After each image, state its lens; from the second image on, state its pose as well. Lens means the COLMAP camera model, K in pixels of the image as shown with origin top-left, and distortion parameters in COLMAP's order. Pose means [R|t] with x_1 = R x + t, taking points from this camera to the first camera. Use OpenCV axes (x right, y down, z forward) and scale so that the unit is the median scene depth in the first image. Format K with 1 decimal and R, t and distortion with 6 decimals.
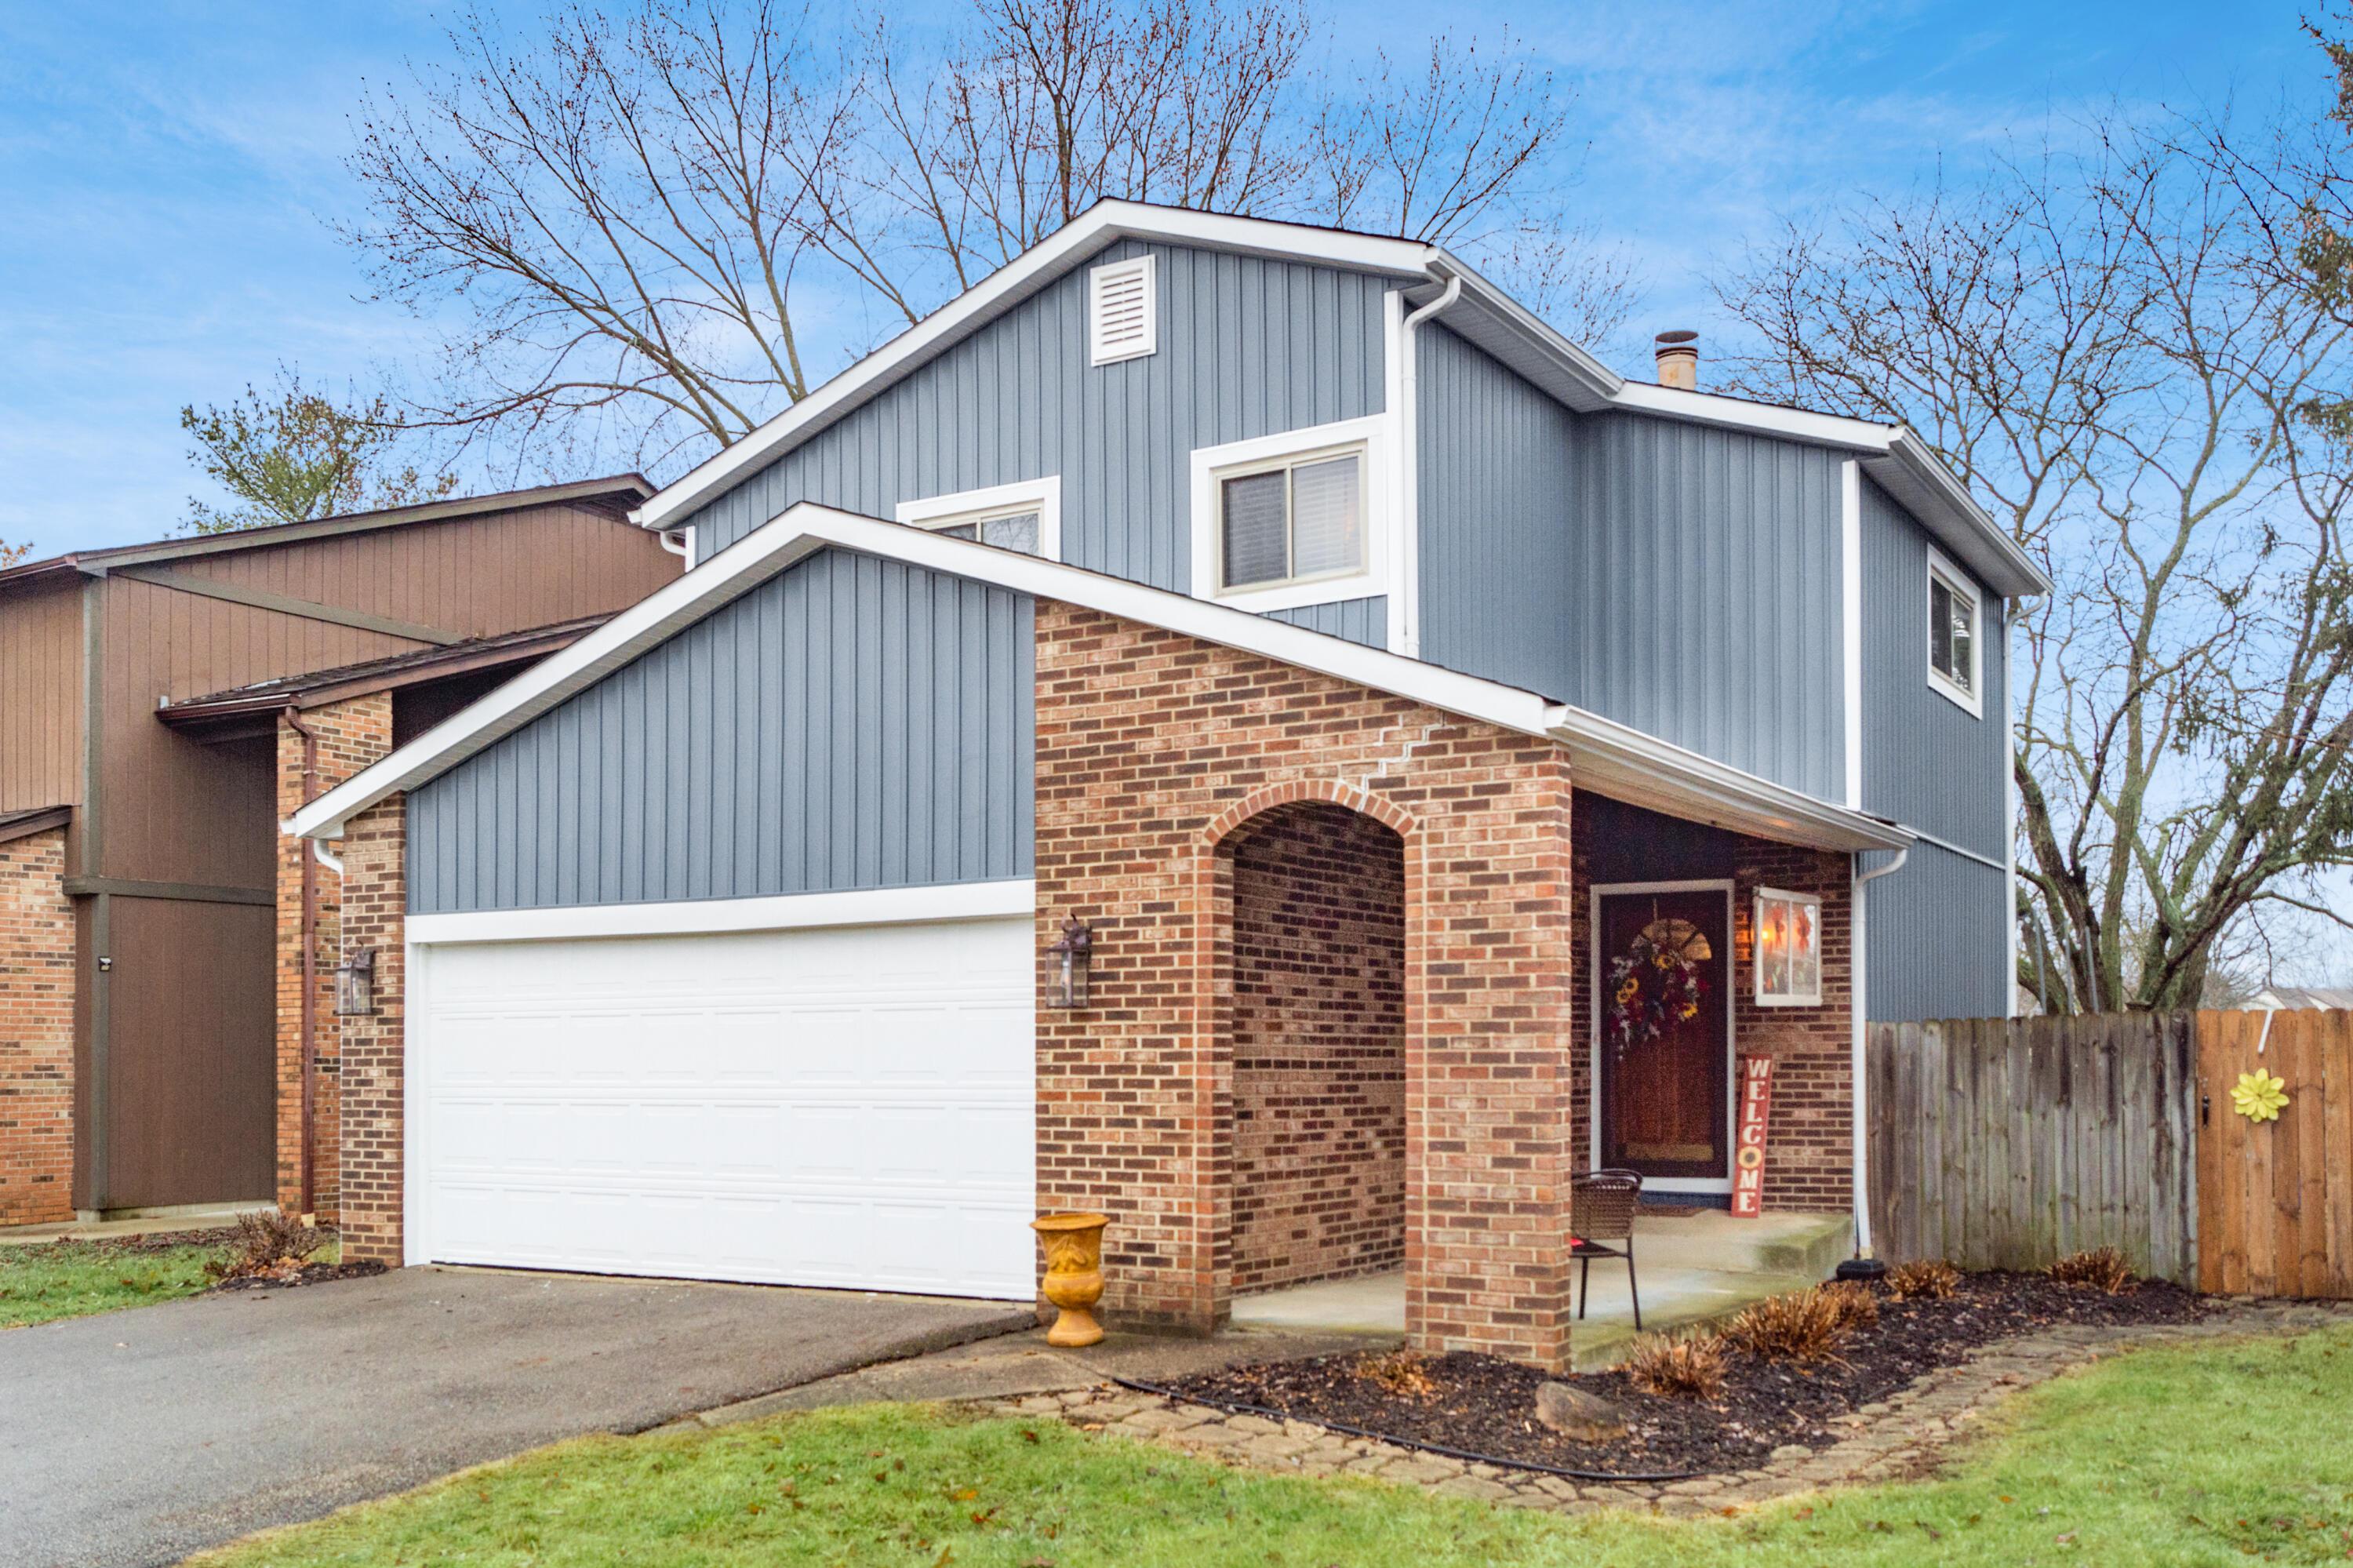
lens RADIAL K [[2242.3, 0, 1178.9], [0, 2242.3, 1038.5], [0, 0, 1]] dist [-0.007210, 0.003751]
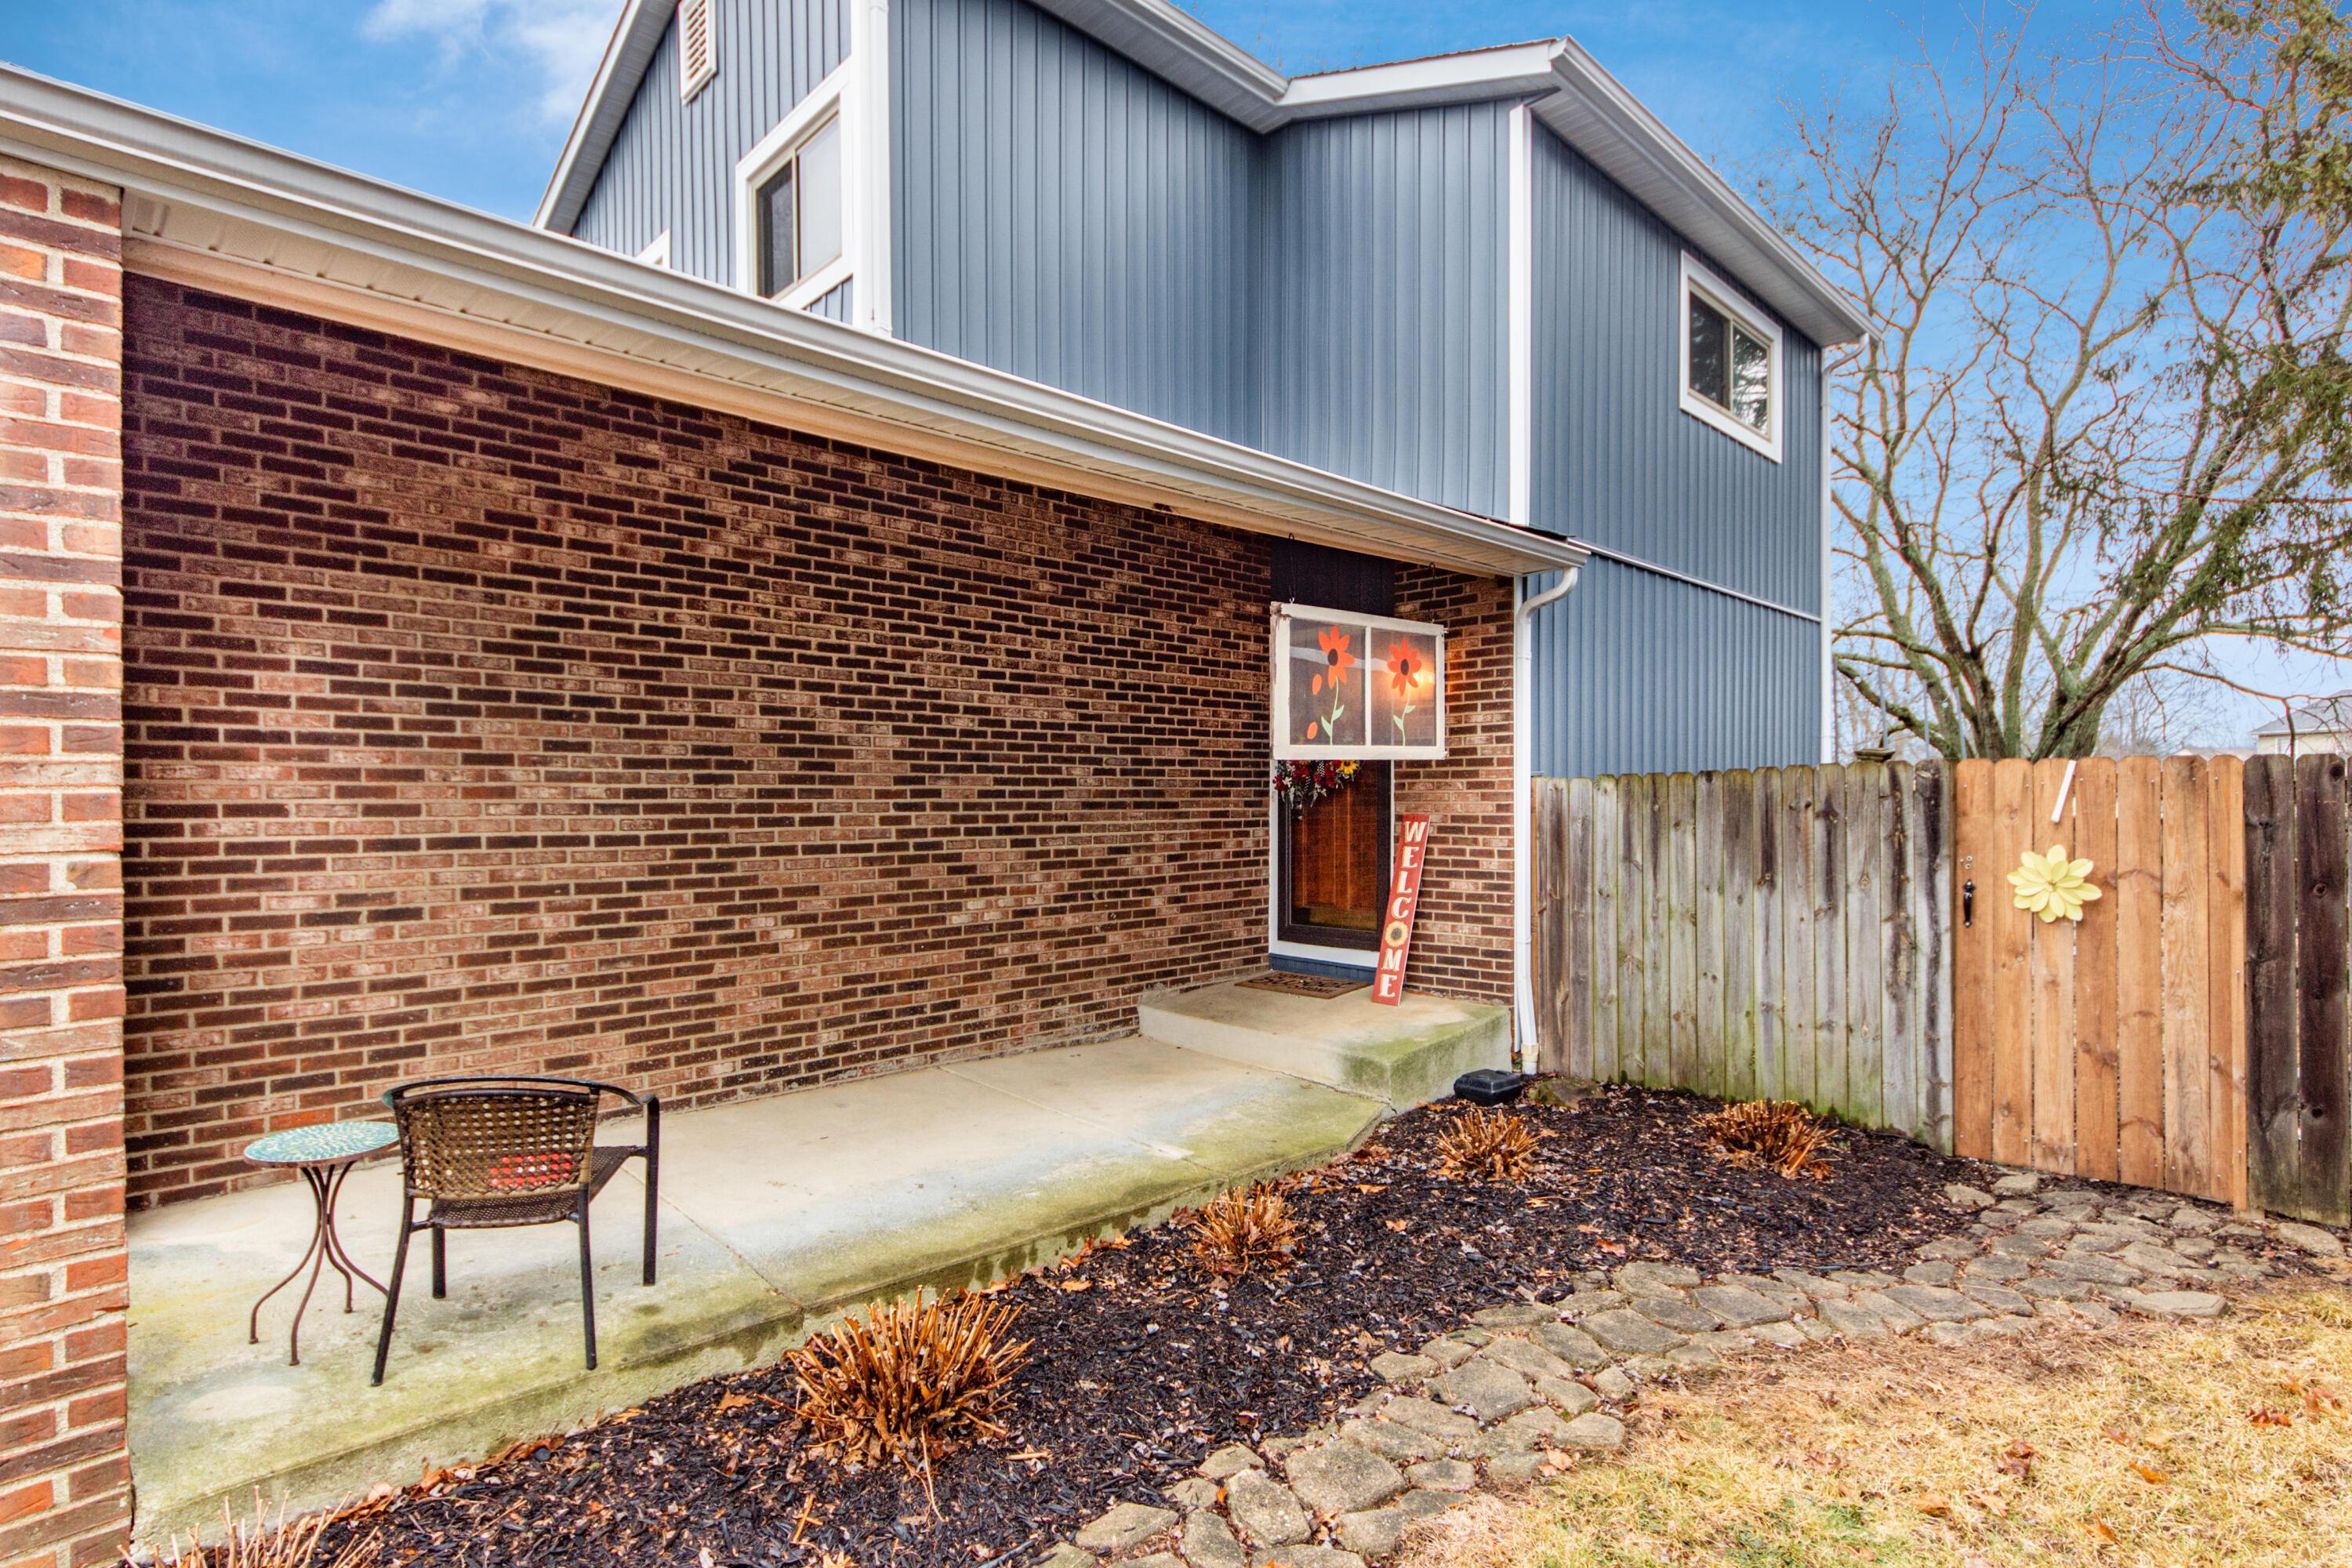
lens RADIAL K [[1181.7, 0, 1178.9], [0, 1181.7, 811.5], [0, 0, 1]] dist [0.001627, -0.000568]
pose [[0.967819, 0.002005, -0.251638, 0.398467], [0.004029, 0.999717, 0.023459, -0.008027], [0.251614, -0.023718, 0.967537, 0.737900]]
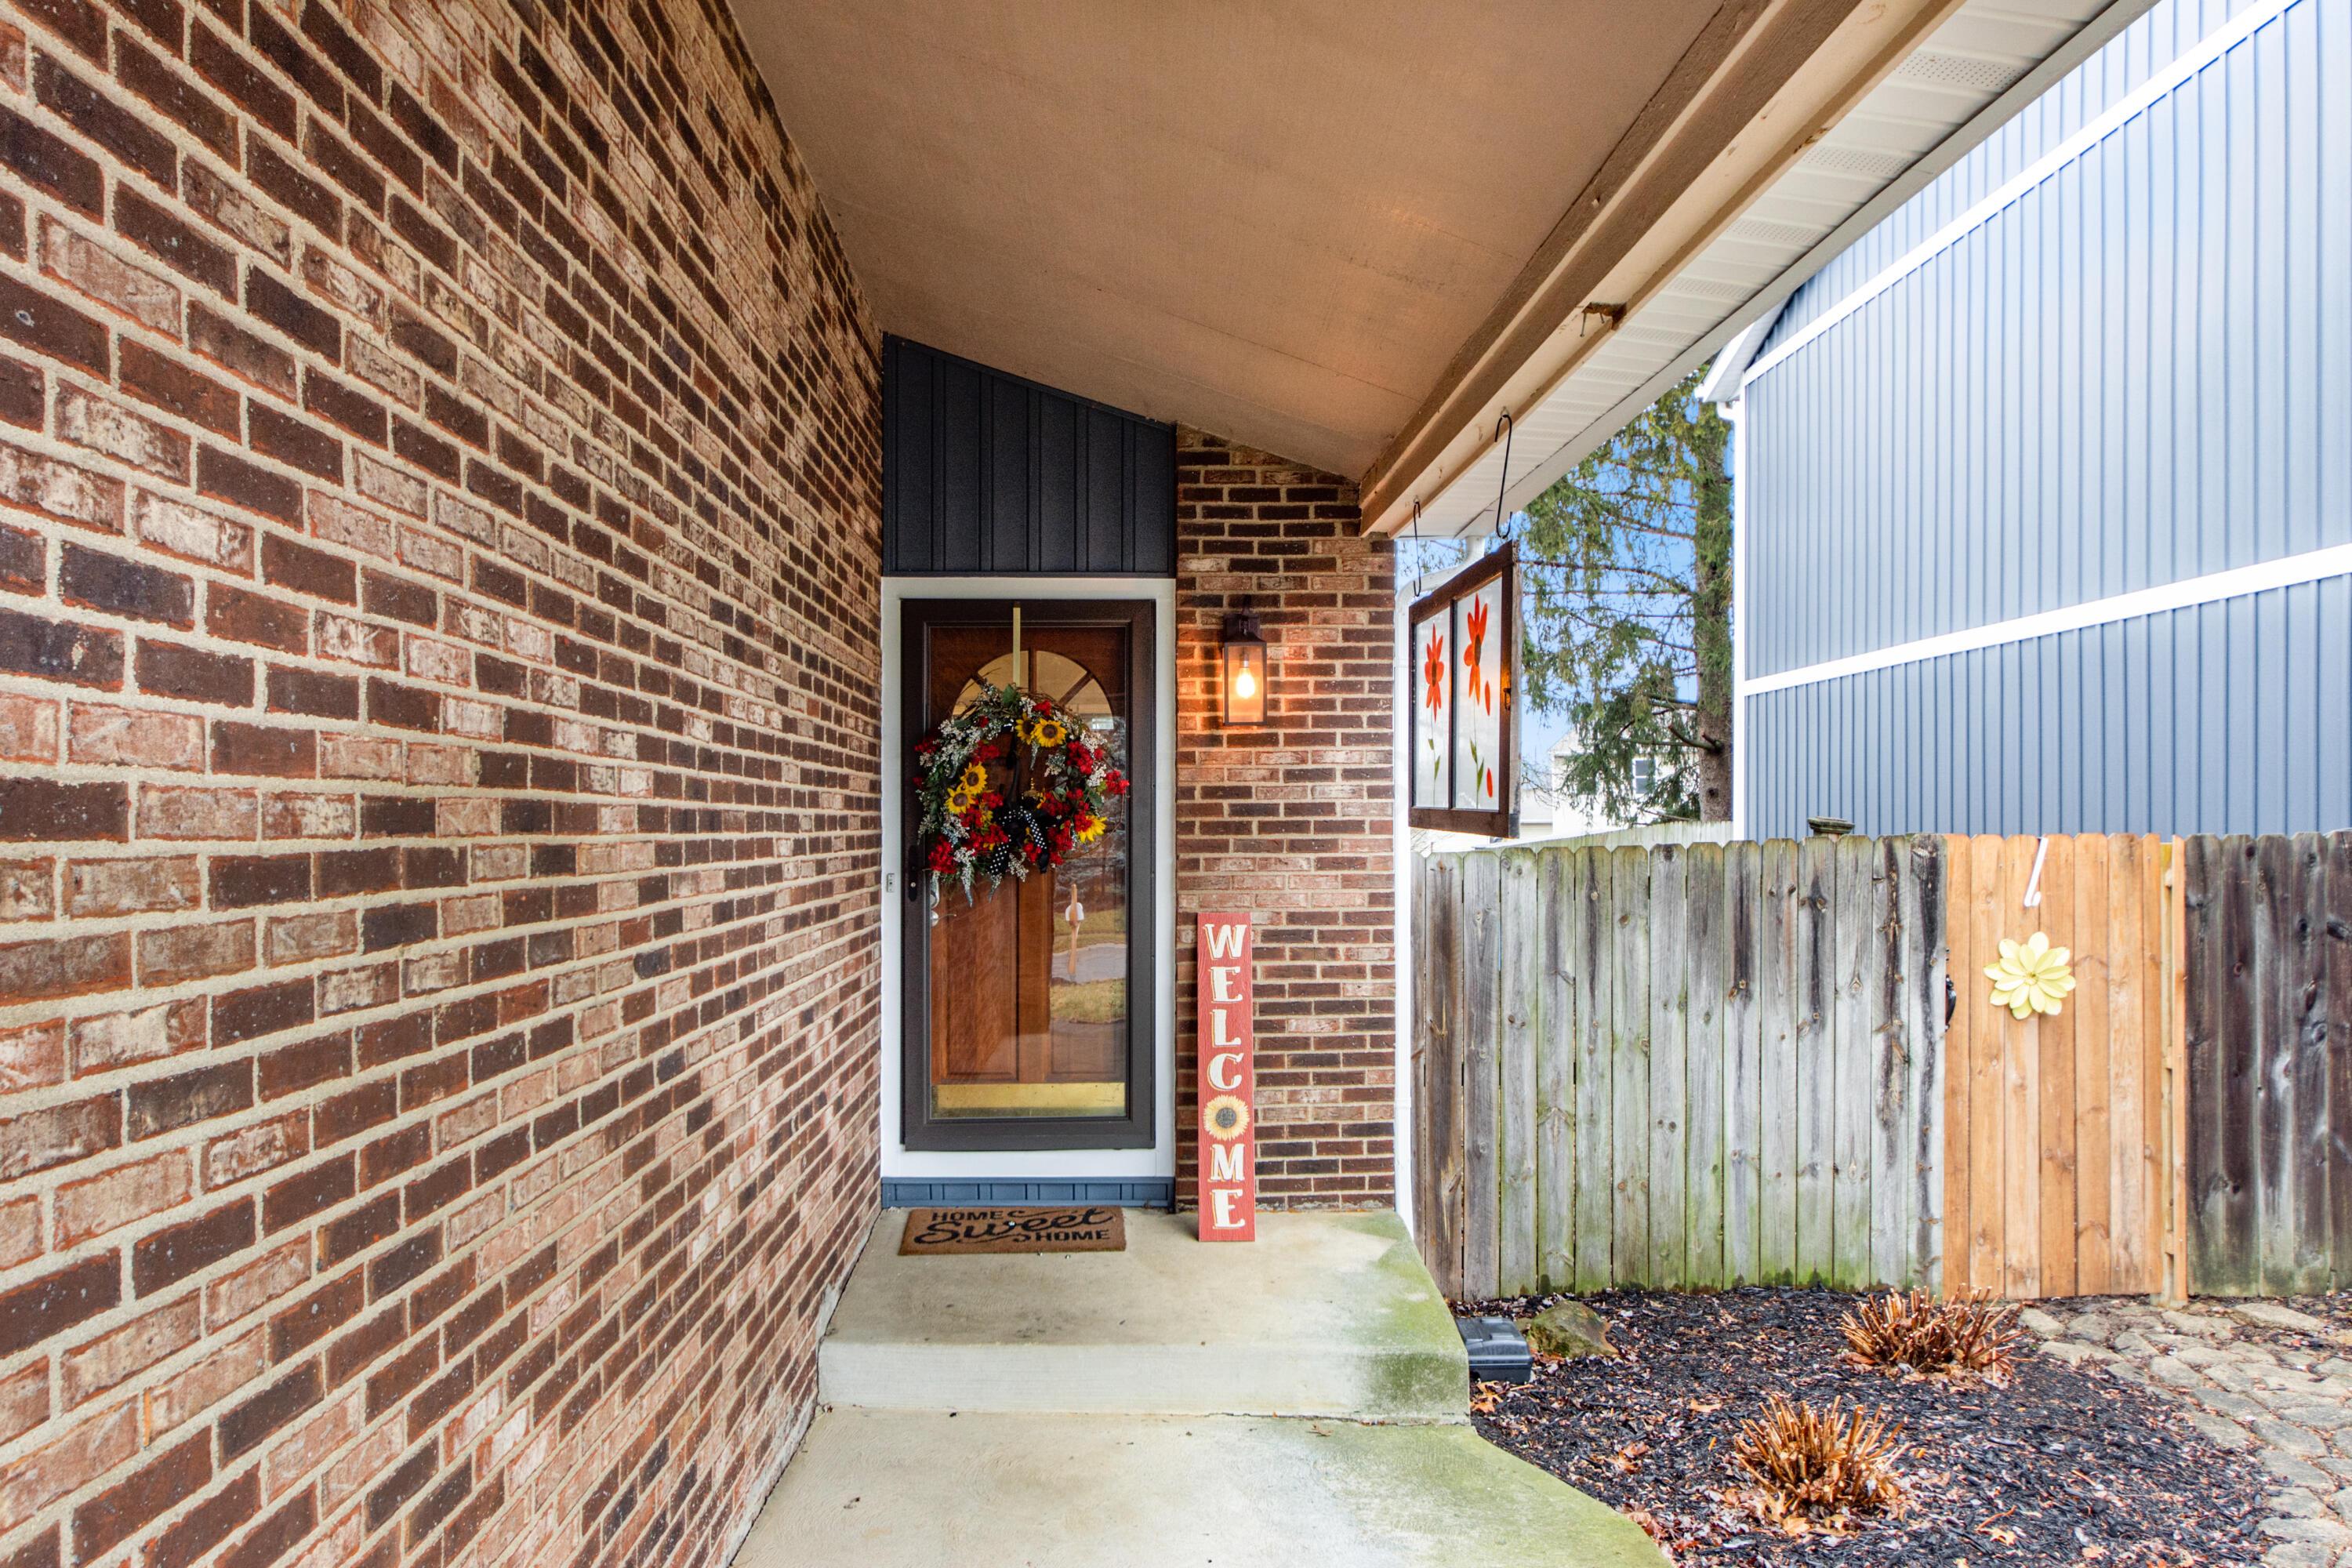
lens RADIAL K [[1576.6, 0, 1180.1], [0, 1576.6, 836.6], [0, 0, 1]] dist [-0.000943, -0.000207]
pose [[0.834392, -0.005415, 0.551145, 0.065484], [-0.003783, 0.999872, 0.015552, -0.023348], [-0.551159, -0.015061, 0.834264, 0.974304]]
